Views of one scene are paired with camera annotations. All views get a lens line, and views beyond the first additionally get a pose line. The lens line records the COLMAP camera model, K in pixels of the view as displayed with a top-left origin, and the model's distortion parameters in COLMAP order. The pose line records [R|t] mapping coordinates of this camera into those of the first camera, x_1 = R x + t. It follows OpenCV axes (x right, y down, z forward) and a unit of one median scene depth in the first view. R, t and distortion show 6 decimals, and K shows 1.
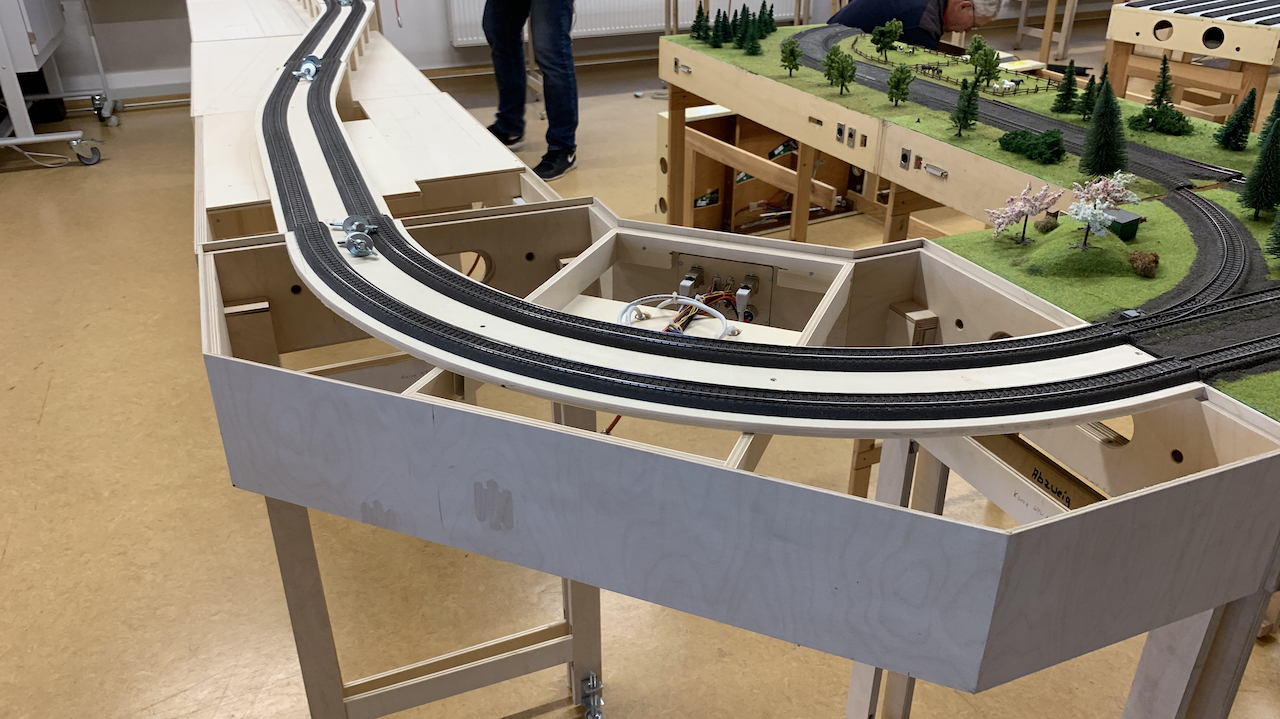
lens RADIAL K [[968.1, 0, 634.4], [0, 968.1, 359.5], [0, 0, 1]] dist [0.005267, -0.007140]
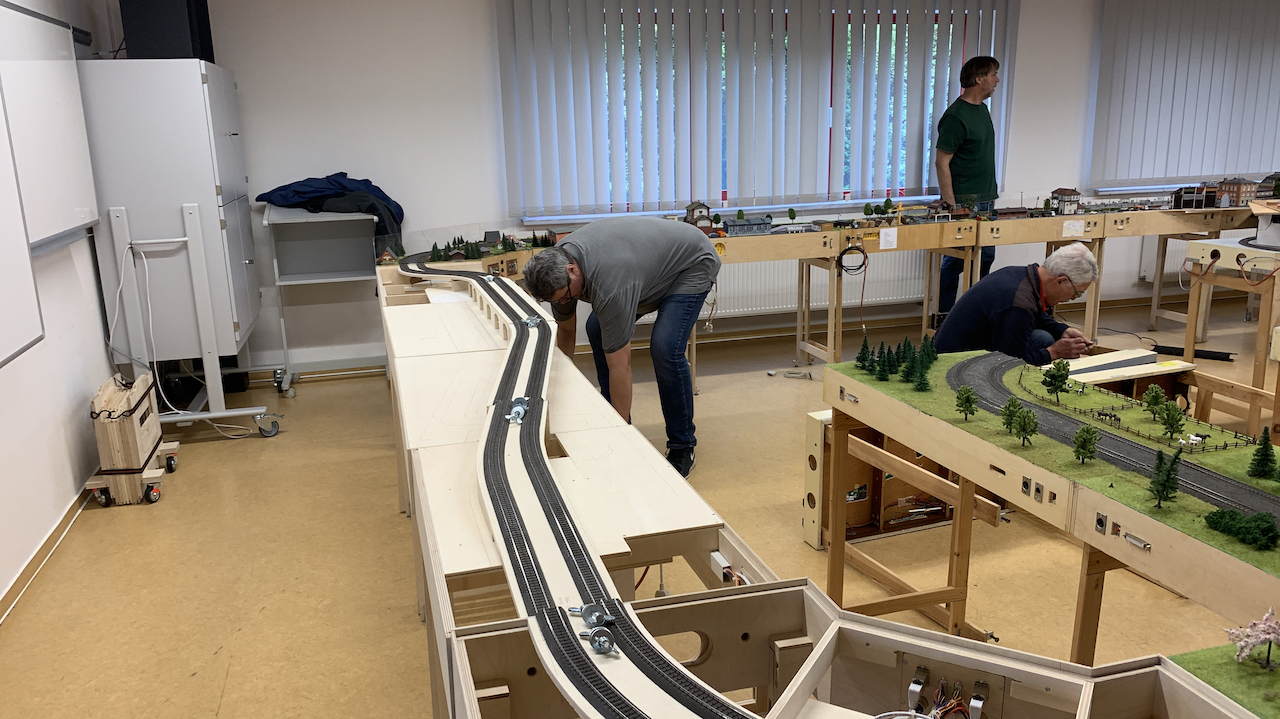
lens RADIAL K [[968.5, 0, 627.9], [0, 968.5, 359.5], [0, 0, 1]] dist [0.007266, -0.009508]
pose [[0.992884, 0.013124, -0.118363, -0.087396], [-0.041279, 0.970216, -0.238697, -0.107561], [0.111705, 0.241884, 0.963854, -0.062761]]
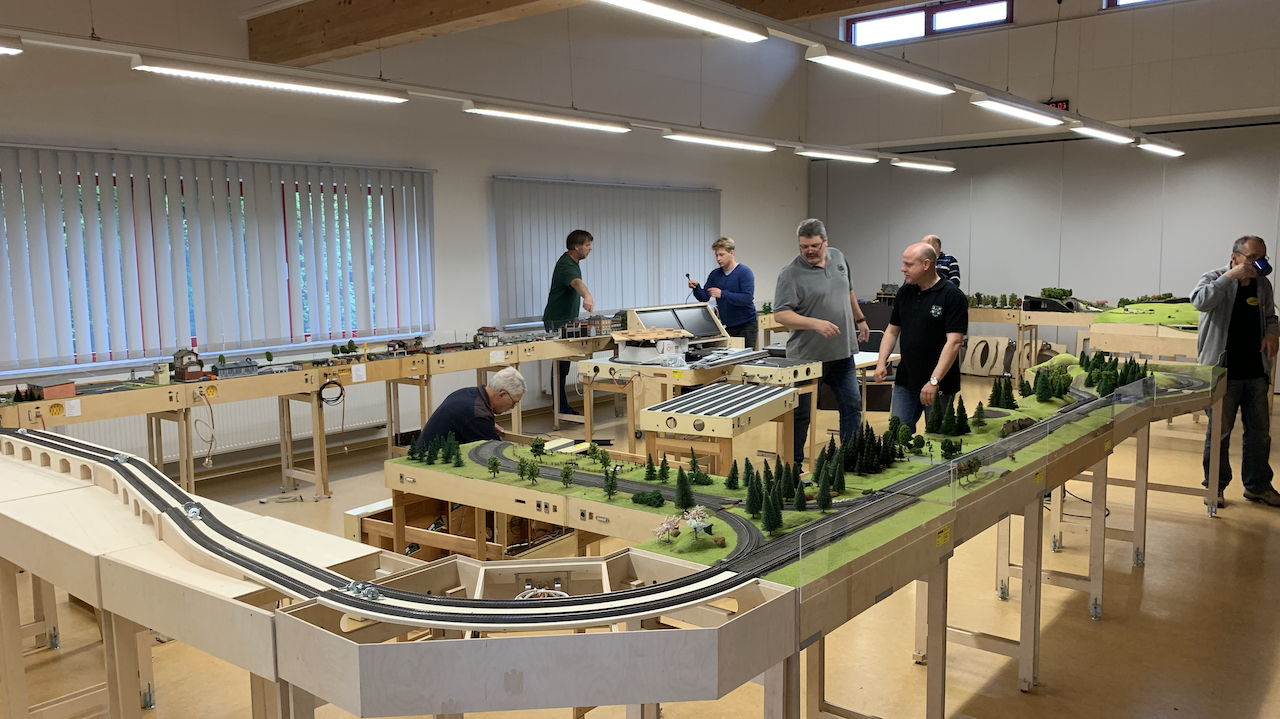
lens RADIAL K [[984.4, 0, 640.0], [0, 984.4, 359.5], [0, 0, 1]] dist [0.070285, -0.005247]
pose [[0.880995, -0.057539, 0.469614, -0.463142], [0.227167, 0.922123, -0.313184, 0.123889], [-0.415021, 0.382594, 0.825457, -0.663125]]
